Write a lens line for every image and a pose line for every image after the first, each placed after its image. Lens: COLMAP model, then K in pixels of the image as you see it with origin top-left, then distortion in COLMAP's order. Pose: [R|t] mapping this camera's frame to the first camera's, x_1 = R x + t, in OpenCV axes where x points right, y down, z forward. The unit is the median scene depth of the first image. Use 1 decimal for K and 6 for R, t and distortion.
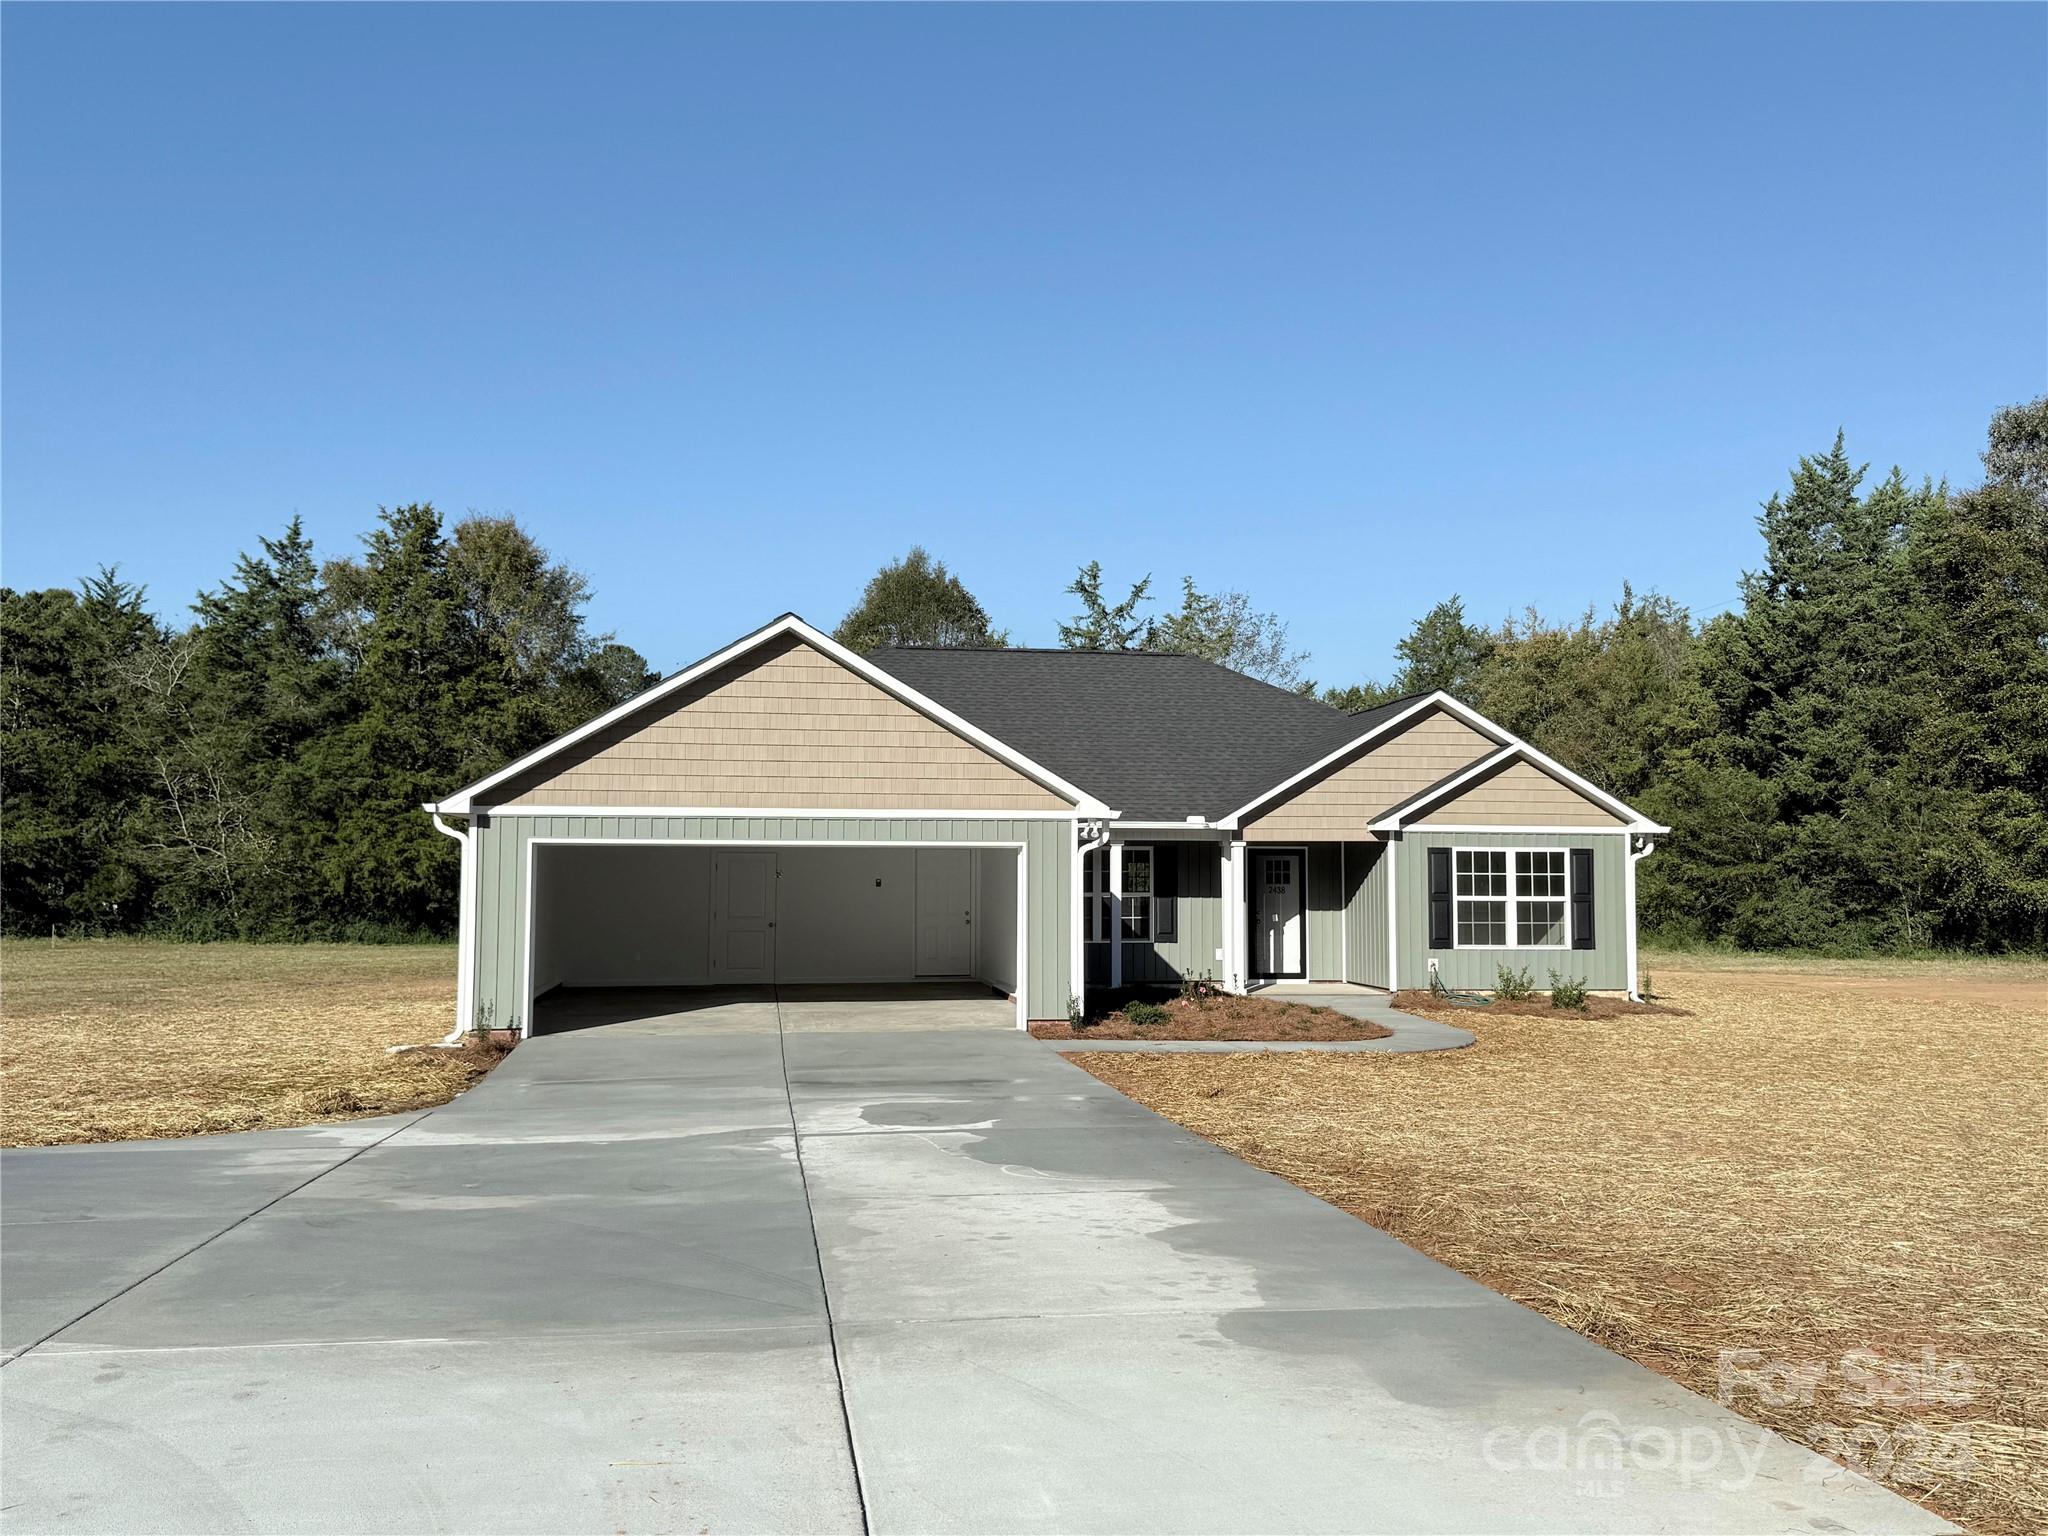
lens RADIAL K [[1601.8, 0, 1022.3], [0, 1601.8, 773.8], [0, 0, 1]] dist [0.161864, -0.296172]
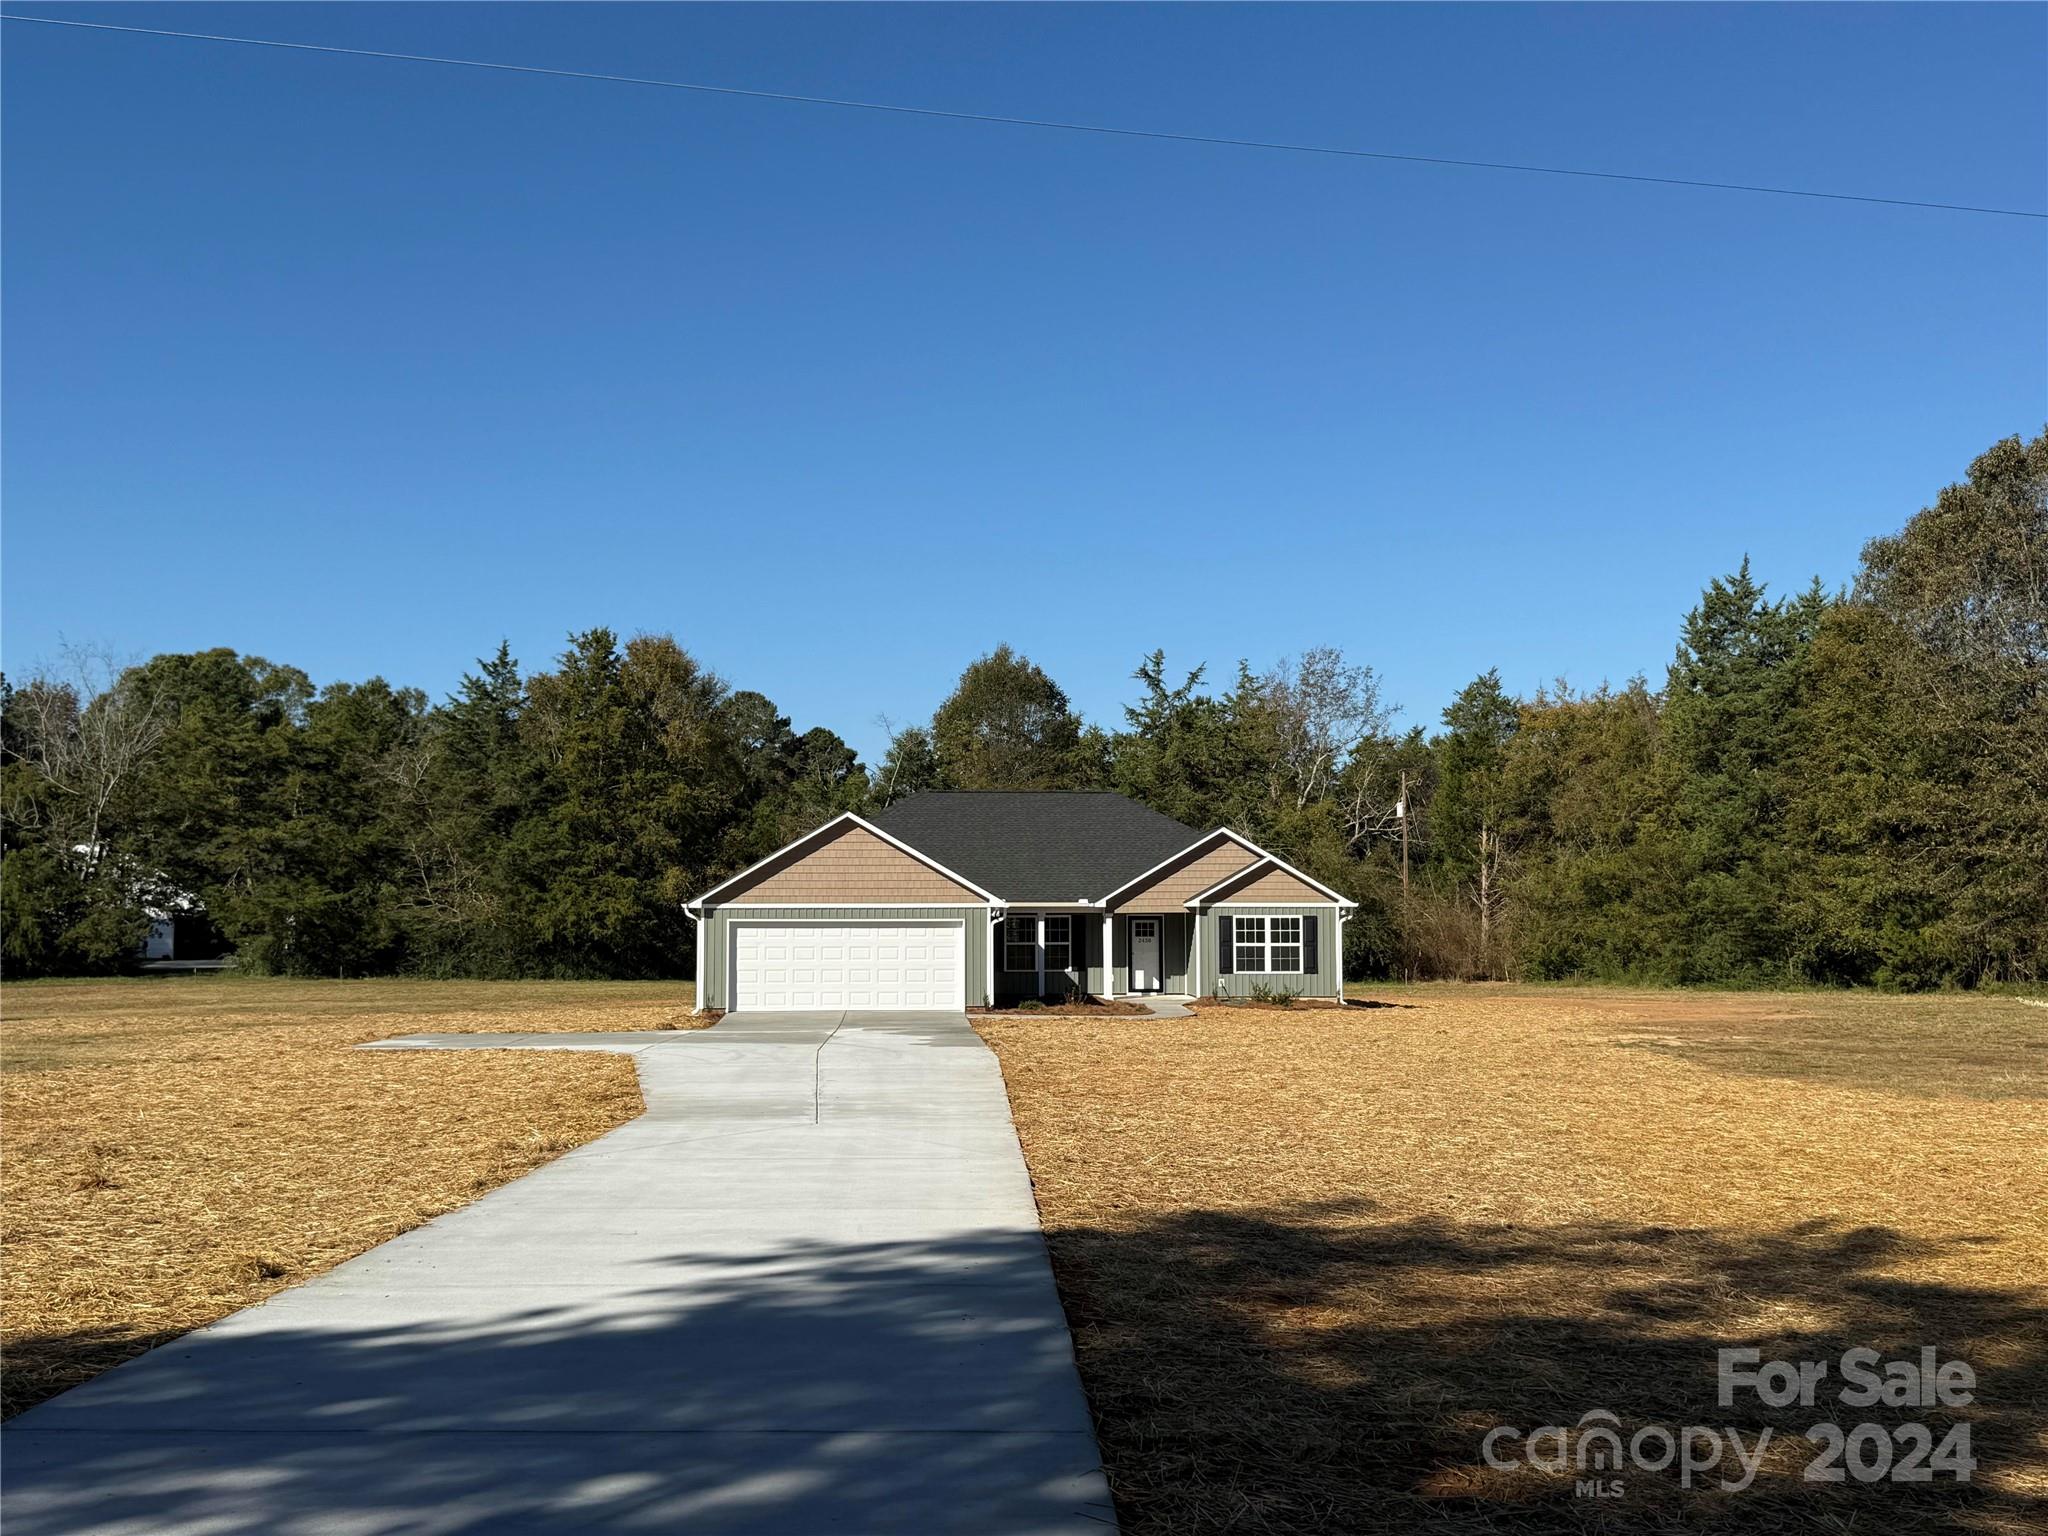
lens RADIAL K [[1823.5, 0, 1021.9], [0, 1823.5, 803.6], [0, 0, 1]] dist [0.122687, 0.002624]
pose [[0.995373, -0.010985, -0.095453, 0.102245], [0.011239, 0.999935, 0.002123, -0.037082], [0.095424, -0.003186, 0.995432, -0.444935]]
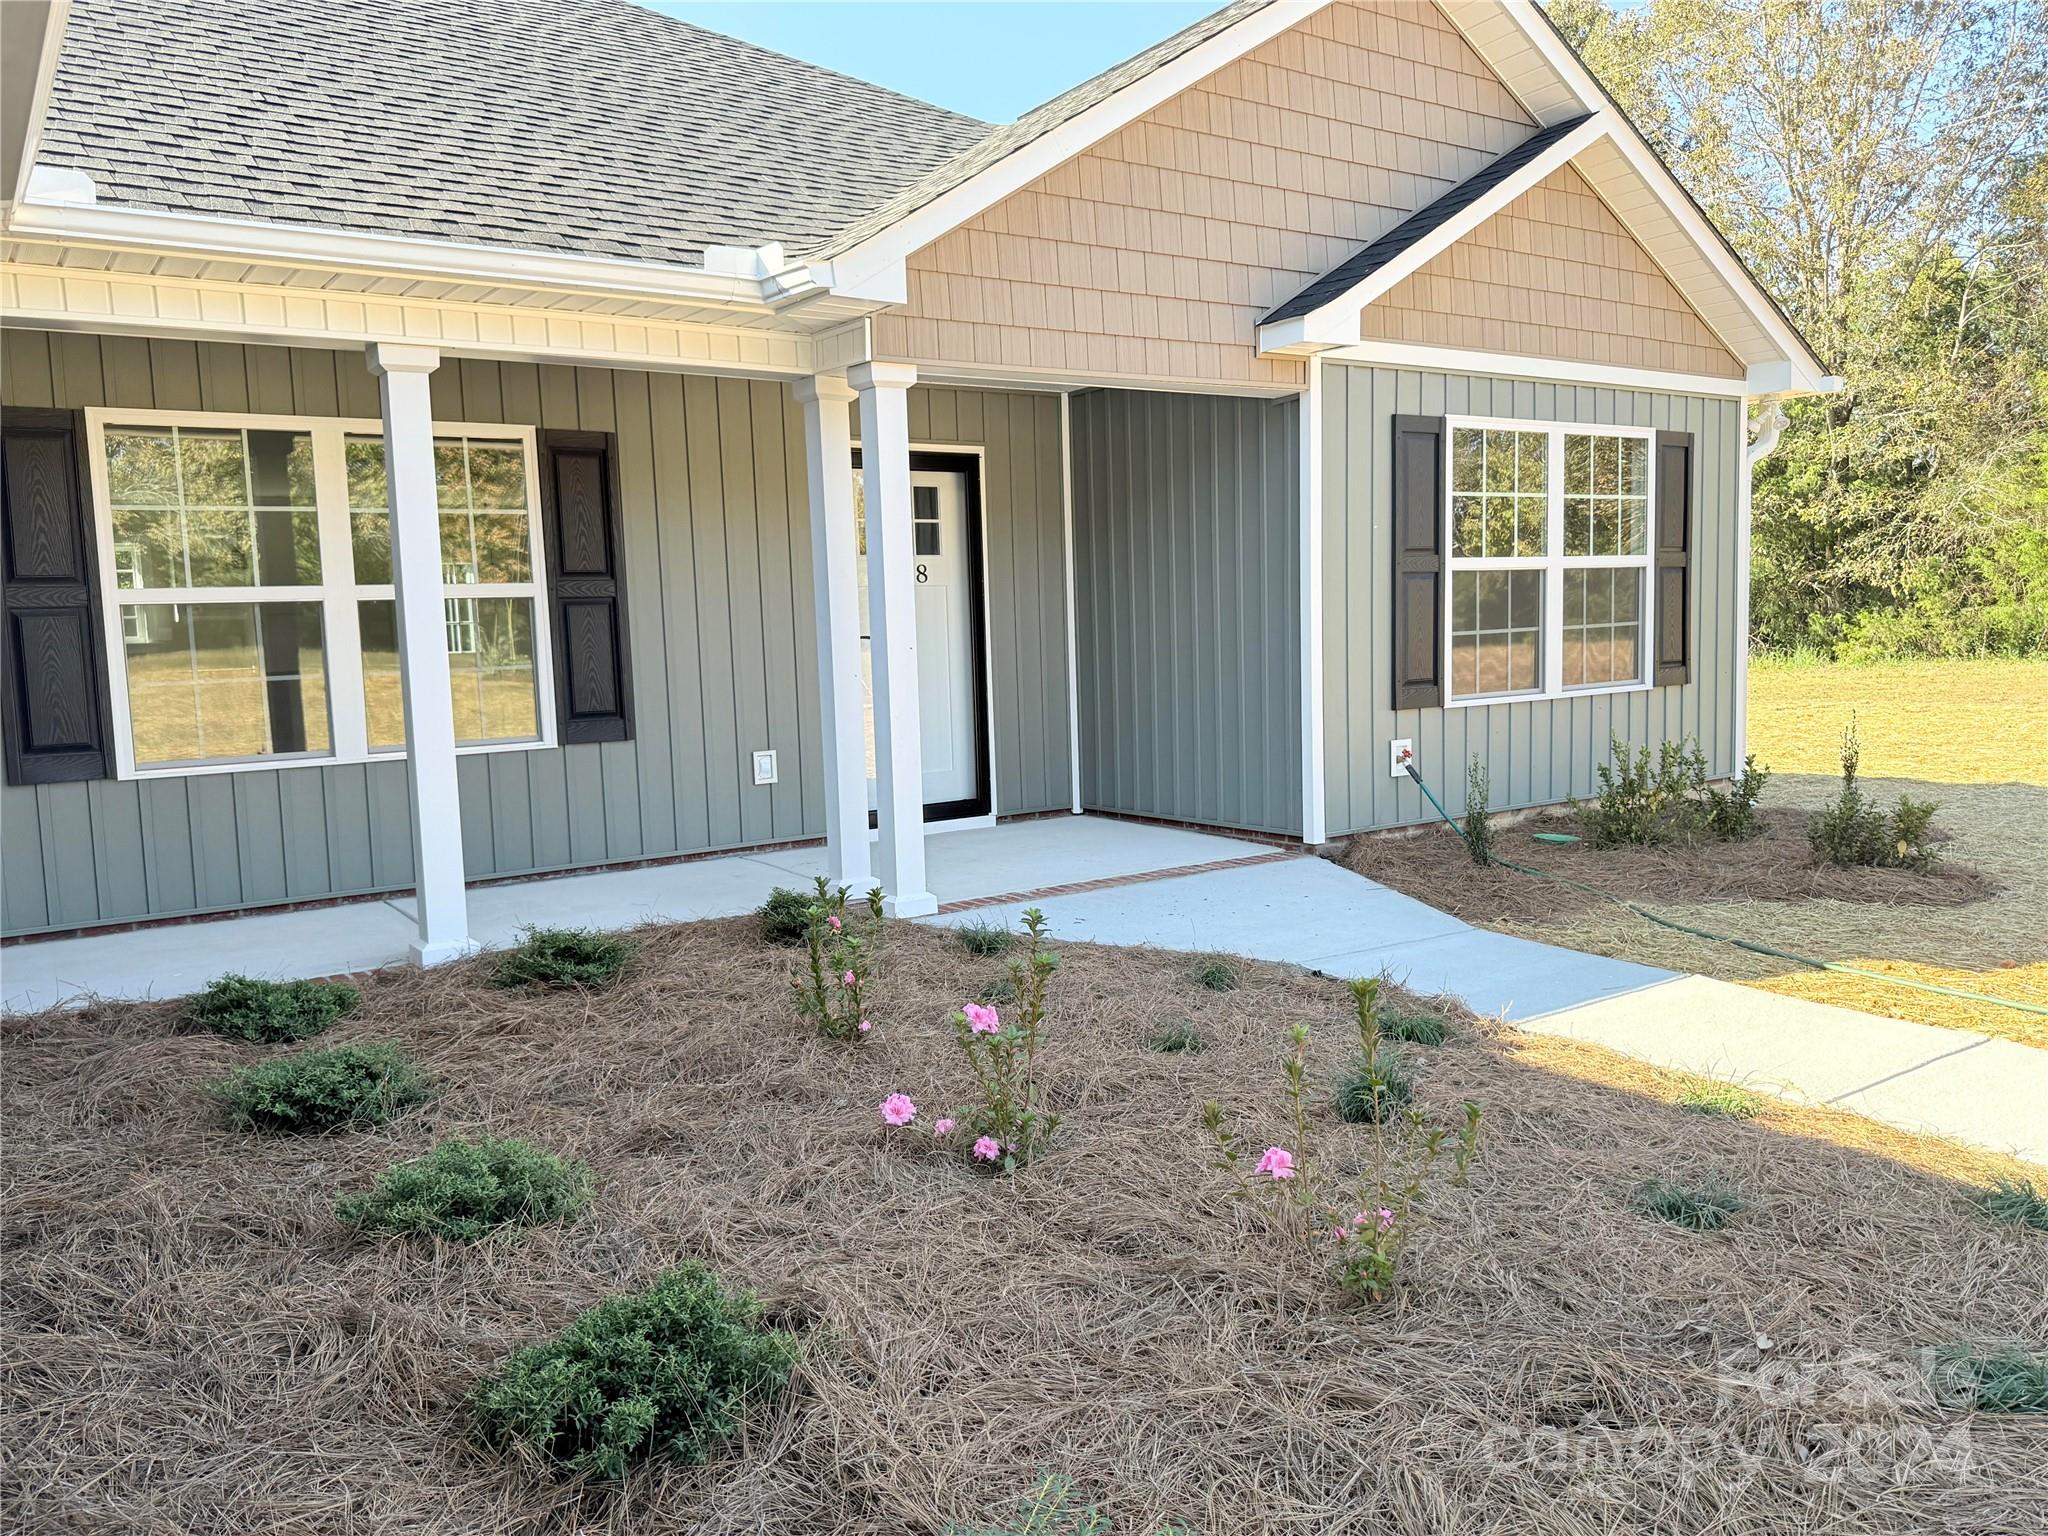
lens RADIAL K [[1469.9, 0, 1026.0], [0, 1469.9, 781.0], [0, 0, 1]] dist [-0.000412, 0.382444]
pose [[0.903699, -0.078085, 0.420988, 0.019902], [0.012582, 0.987648, 0.156182, 0.032232], [-0.427983, -0.135845, 0.893519, 0.333131]]
